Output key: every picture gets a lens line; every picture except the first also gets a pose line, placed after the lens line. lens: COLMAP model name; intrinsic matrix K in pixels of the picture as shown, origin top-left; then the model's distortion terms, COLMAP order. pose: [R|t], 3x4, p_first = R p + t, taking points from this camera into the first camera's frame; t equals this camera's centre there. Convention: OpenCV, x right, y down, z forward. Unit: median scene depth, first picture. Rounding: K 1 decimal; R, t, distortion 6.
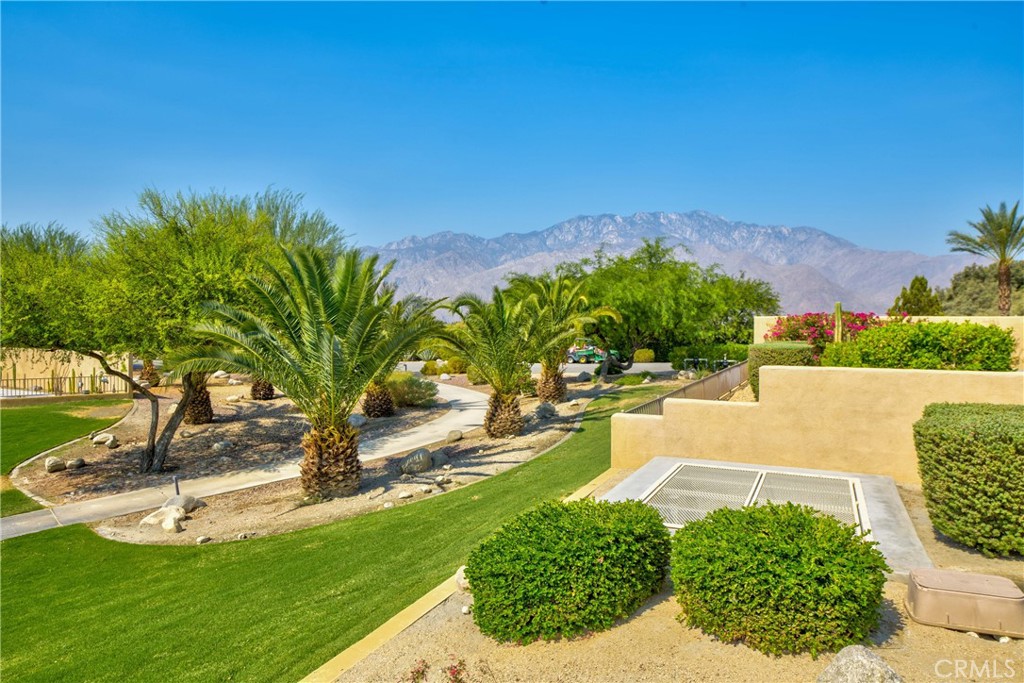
lens RADIAL K [[672.5, 0, 514.4], [0, 672.5, 330.2], [0, 0, 1]] dist [0.004333, 0.000981]
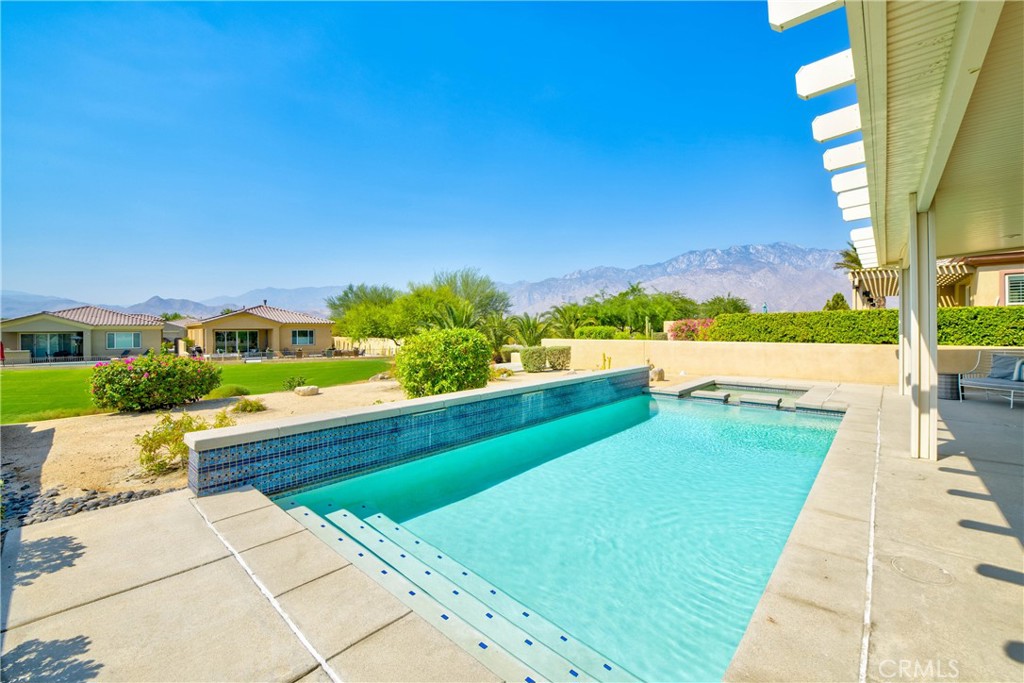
lens RADIAL K [[418.0, 0, 518.0], [0, 418.0, 326.8], [0, 0, 1]] dist [-0.016674, -0.000959]
pose [[0.955807, -0.012138, -0.293743, 0.342961], [0.010978, 0.999924, -0.005598, -0.000826], [0.293789, 0.002126, 0.955868, -0.456891]]
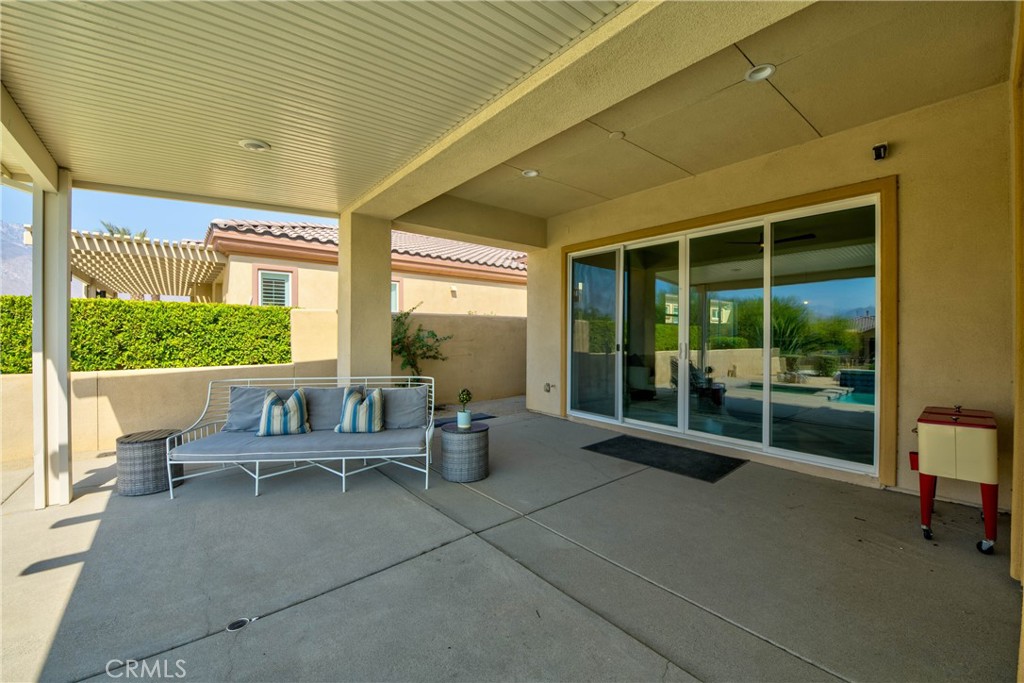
lens RADIAL K [[408.2, 0, 516.2], [0, 408.2, 334.7], [0, 0, 1]] dist [0.000724, -0.008623]
pose [[0.429284, -0.008195, 0.903133, 0.528163], [0.001450, 0.999964, 0.008384, -0.000540], [-0.903169, -0.002289, 0.429280, -0.185103]]
